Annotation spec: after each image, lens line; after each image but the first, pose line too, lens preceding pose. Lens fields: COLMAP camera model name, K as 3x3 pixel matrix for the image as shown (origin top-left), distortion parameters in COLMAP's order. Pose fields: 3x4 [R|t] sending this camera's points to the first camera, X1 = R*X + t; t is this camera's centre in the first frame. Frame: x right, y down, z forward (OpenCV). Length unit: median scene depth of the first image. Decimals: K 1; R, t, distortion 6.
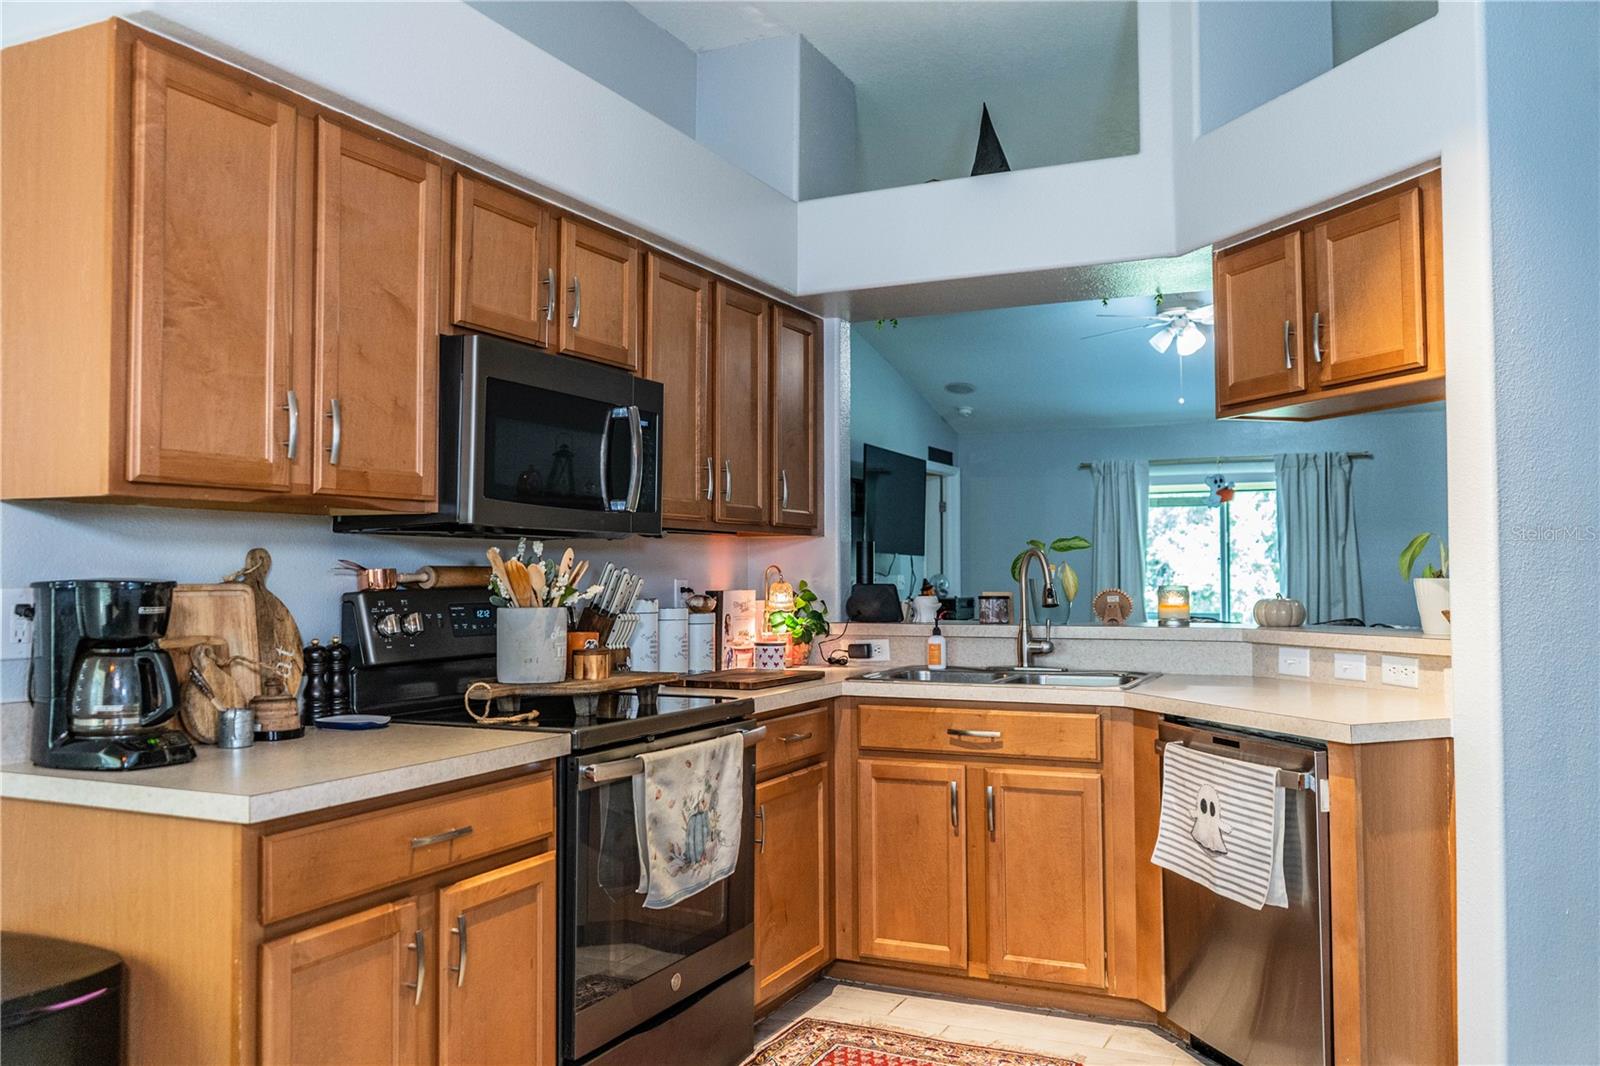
lens RADIAL K [[1288.6, 0, 800.0], [0, 1288.6, 533.0], [0, 0, 1]] dist [0.003183, -0.005341]
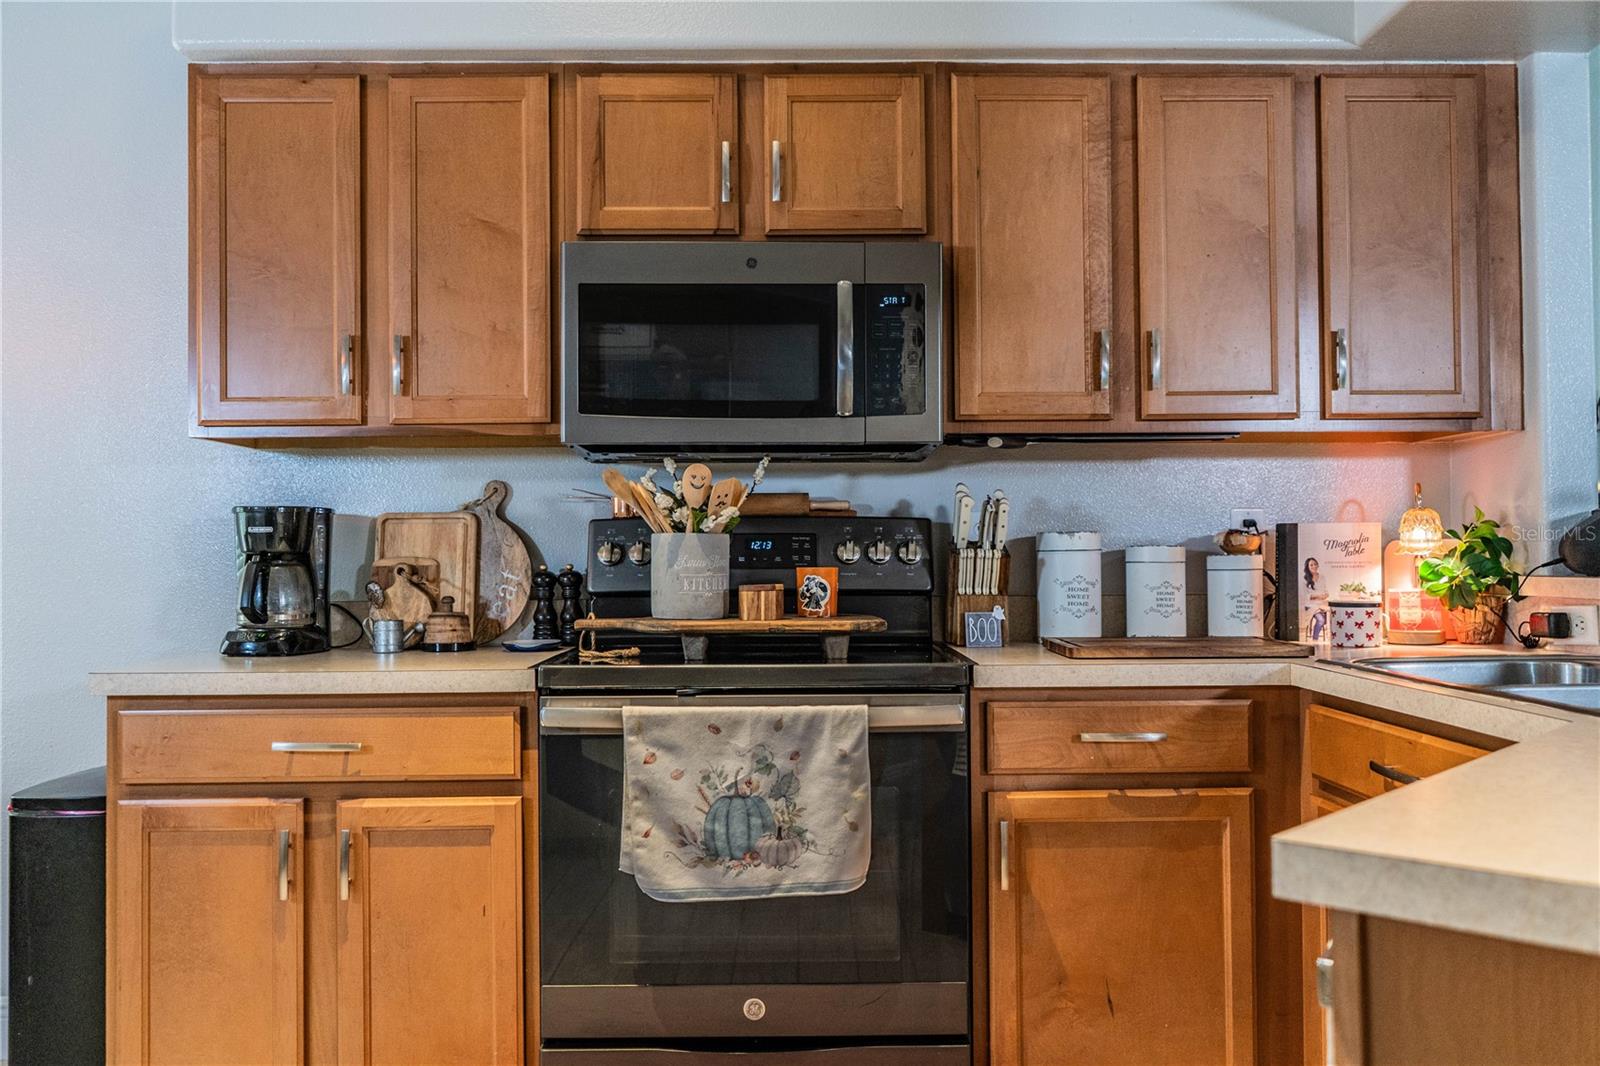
lens RADIAL K [[1288.6, 0, 800.0], [0, 1288.6, 533.0], [0, 0, 1]] dist [0.003183, -0.005341]
pose [[0.442240, -0.016656, -0.896742, 0.641093], [0.034189, 0.999414, -0.001702, 0.063708], [0.896245, -0.029906, 0.442550, 0.707737]]
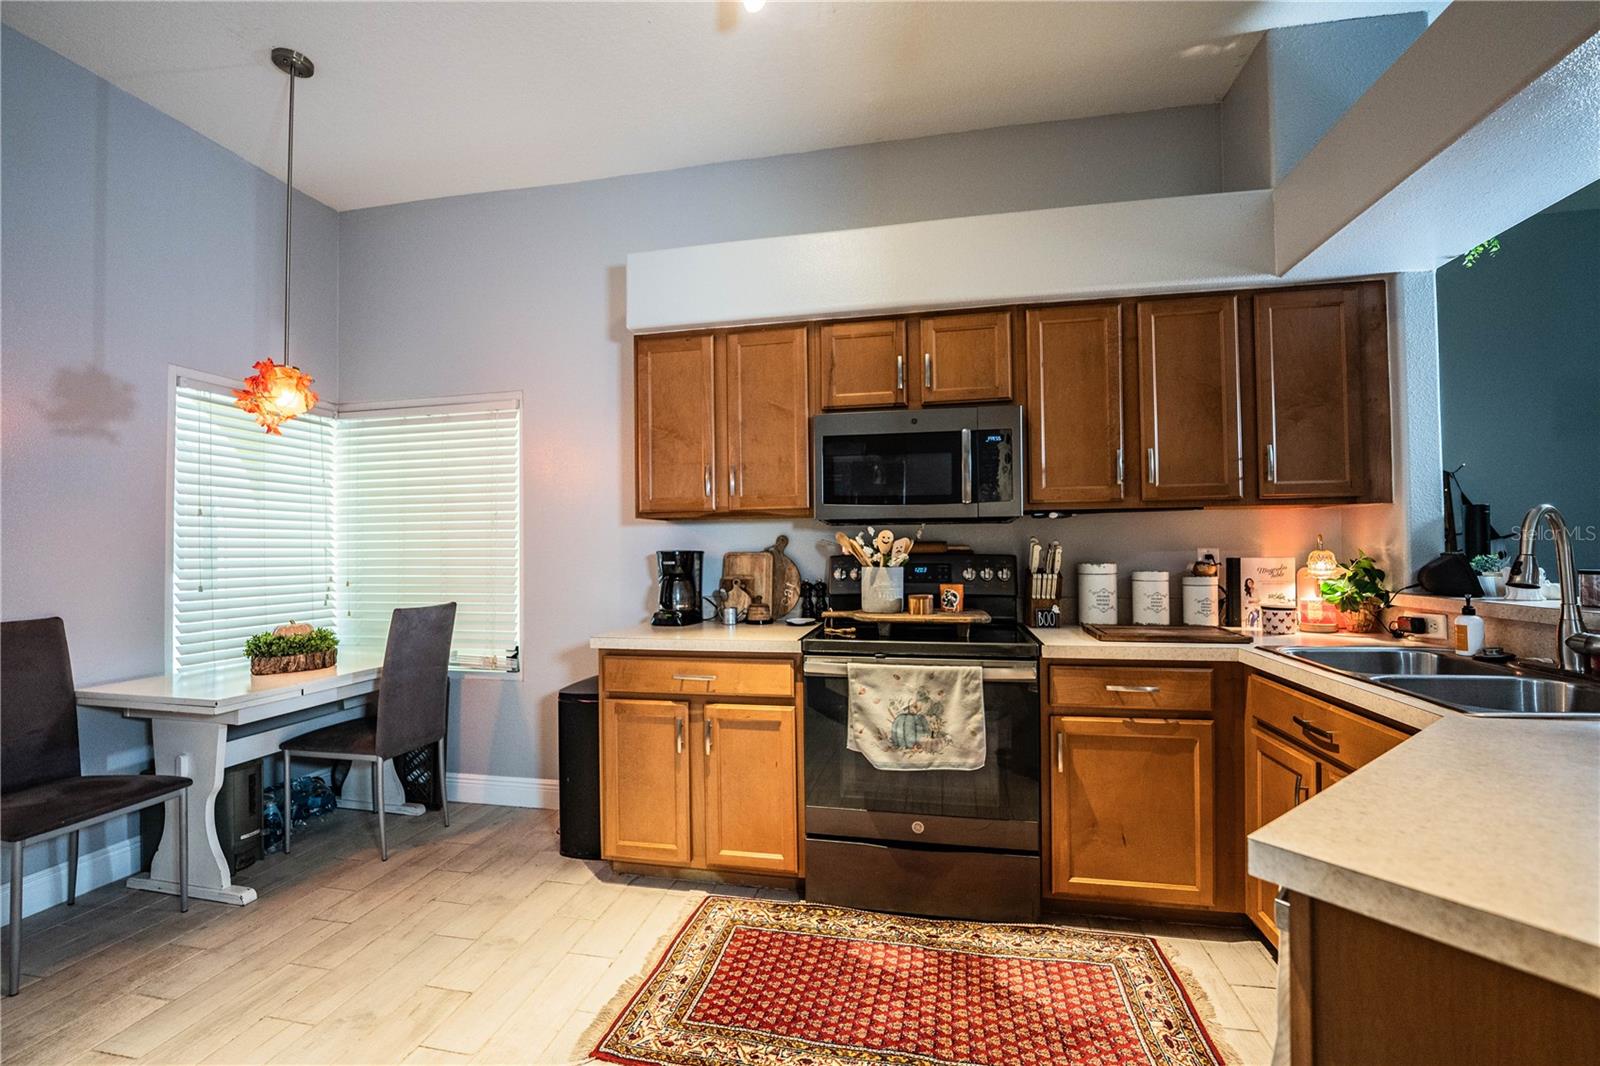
lens RADIAL K [[655.8, 0, 800.8], [0, 655.8, 537.9], [0, 0, 1]] dist [-0.020559, 0.000182]
pose [[0.240579, -0.015794, -0.970501, 0.608187], [0.040280, 0.999169, -0.006276, 0.022741], [0.969793, -0.037582, 0.241015, 0.728310]]
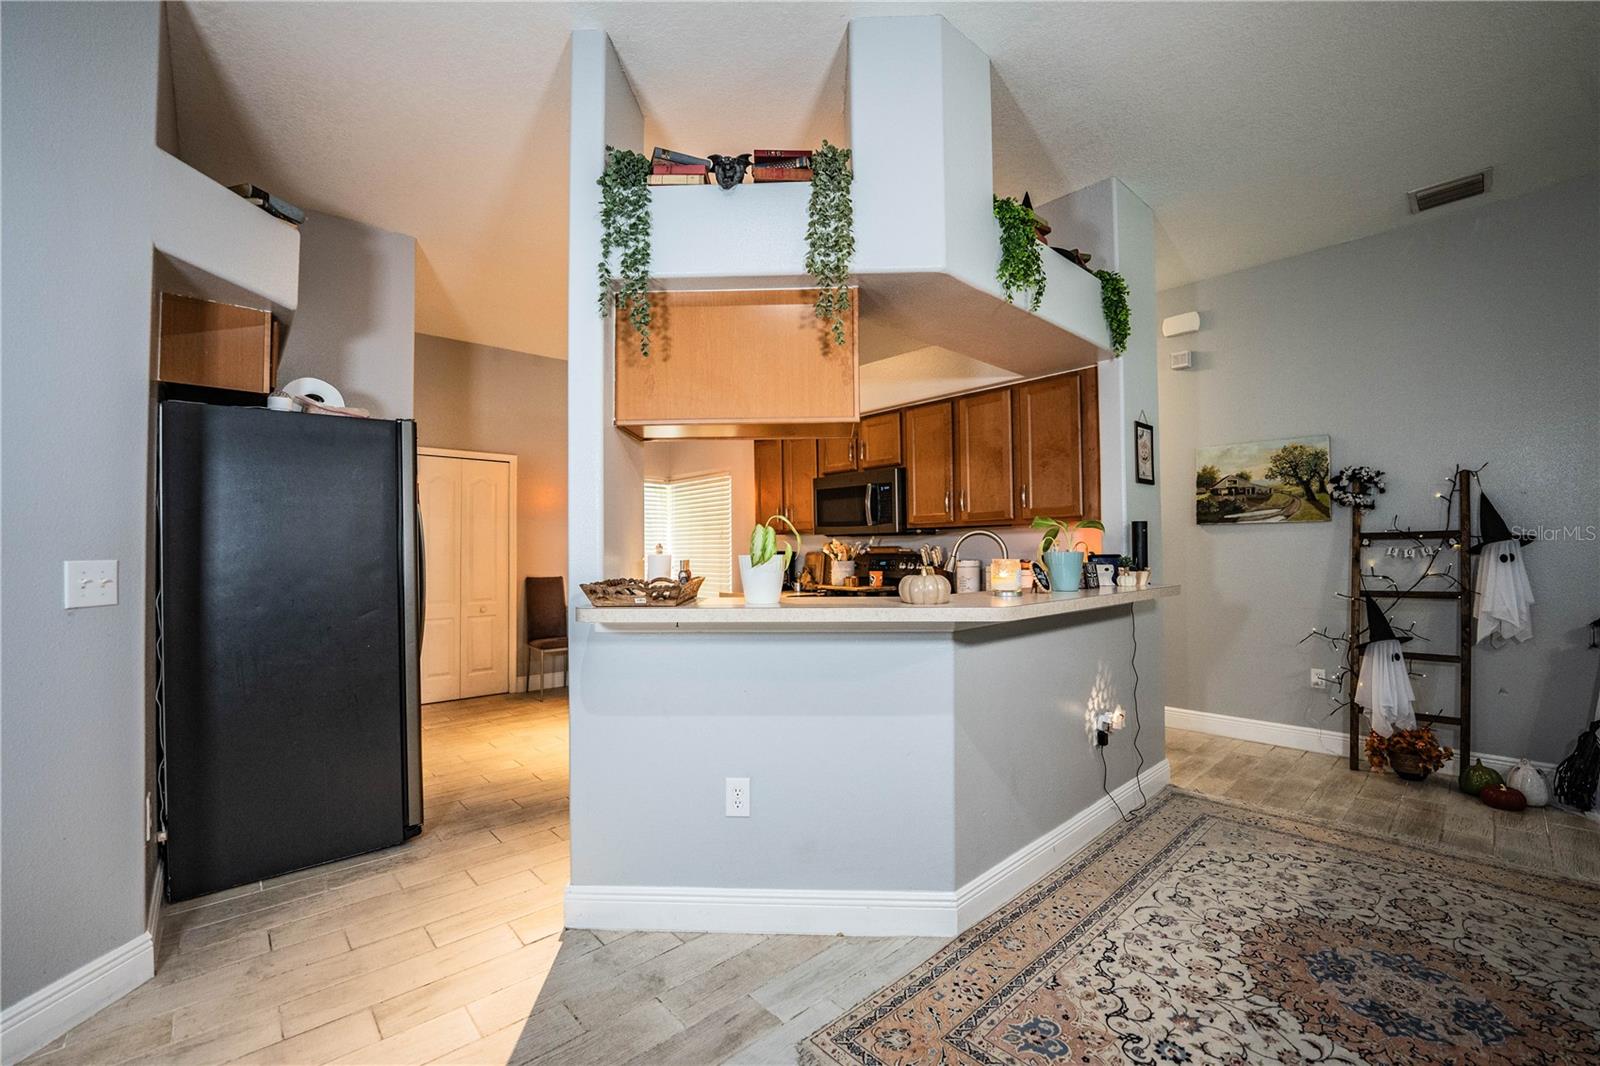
lens RADIAL K [[655.8, 0, 800.8], [0, 655.8, 537.9], [0, 0, 1]] dist [-0.020559, 0.000182]
pose [[-0.379097, -0.011701, -0.925283, 1.288228], [0.041165, 0.998717, -0.029496, 0.047718], [0.924441, -0.049271, -0.378129, 1.550876]]
